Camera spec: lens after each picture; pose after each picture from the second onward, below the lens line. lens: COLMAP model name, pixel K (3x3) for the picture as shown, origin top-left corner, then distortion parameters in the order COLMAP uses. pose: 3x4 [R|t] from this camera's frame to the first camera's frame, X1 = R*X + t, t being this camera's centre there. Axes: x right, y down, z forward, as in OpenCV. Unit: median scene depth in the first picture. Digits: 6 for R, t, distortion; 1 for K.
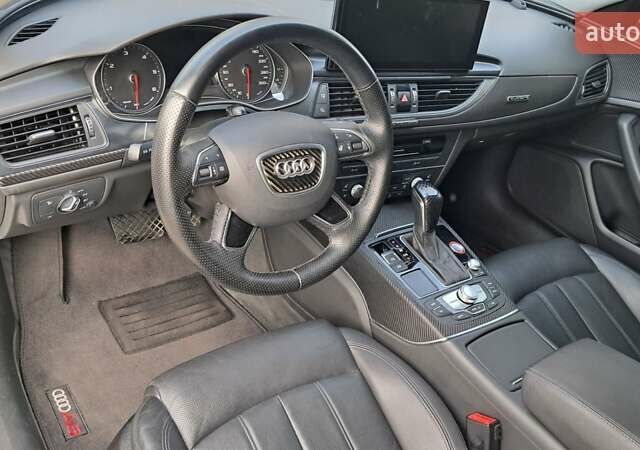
lens RADIAL K [[606.8, 0, 302.7], [0, 606.8, 222.7], [0, 0, 1]] dist [0.100688, -0.239734]
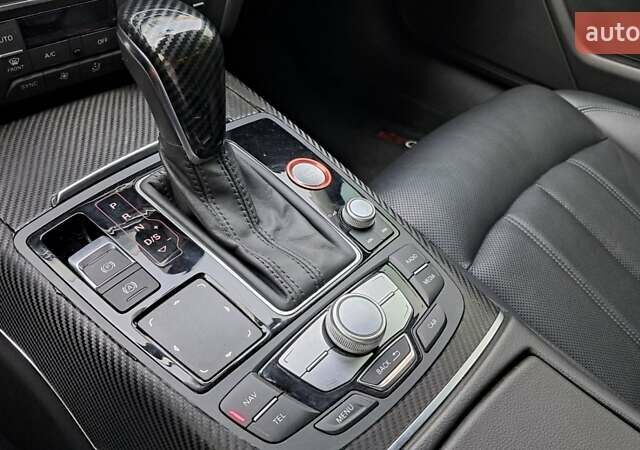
lens RADIAL K [[606.8, 0, 302.7], [0, 606.8, 222.7], [0, 0, 1]] dist [0.100688, -0.239734]
pose [[0.962978, -0.244269, 0.114046, 0.201530], [0.223118, 0.959608, 0.171378, 0.006132], [-0.151302, -0.139587, 0.978582, 0.639649]]
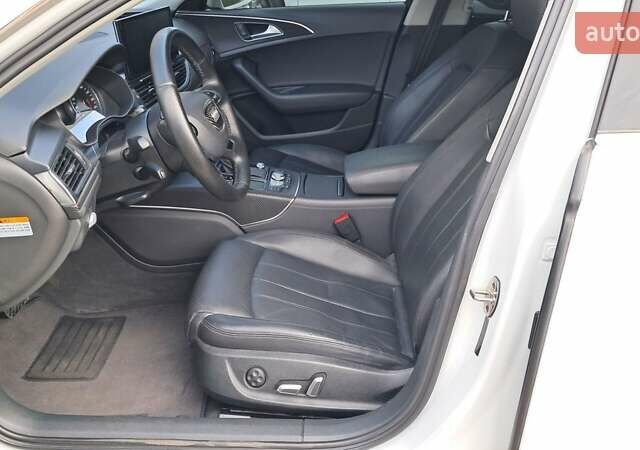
lens RADIAL K [[606.8, 0, 302.7], [0, 606.8, 222.7], [0, 0, 1]] dist [0.100688, -0.239734]
pose [[0.605679, -0.511849, 0.609232, -0.608624], [0.546603, 0.824046, 0.148910, 0.018289], [-0.578254, 0.242816, 0.778885, -0.177252]]
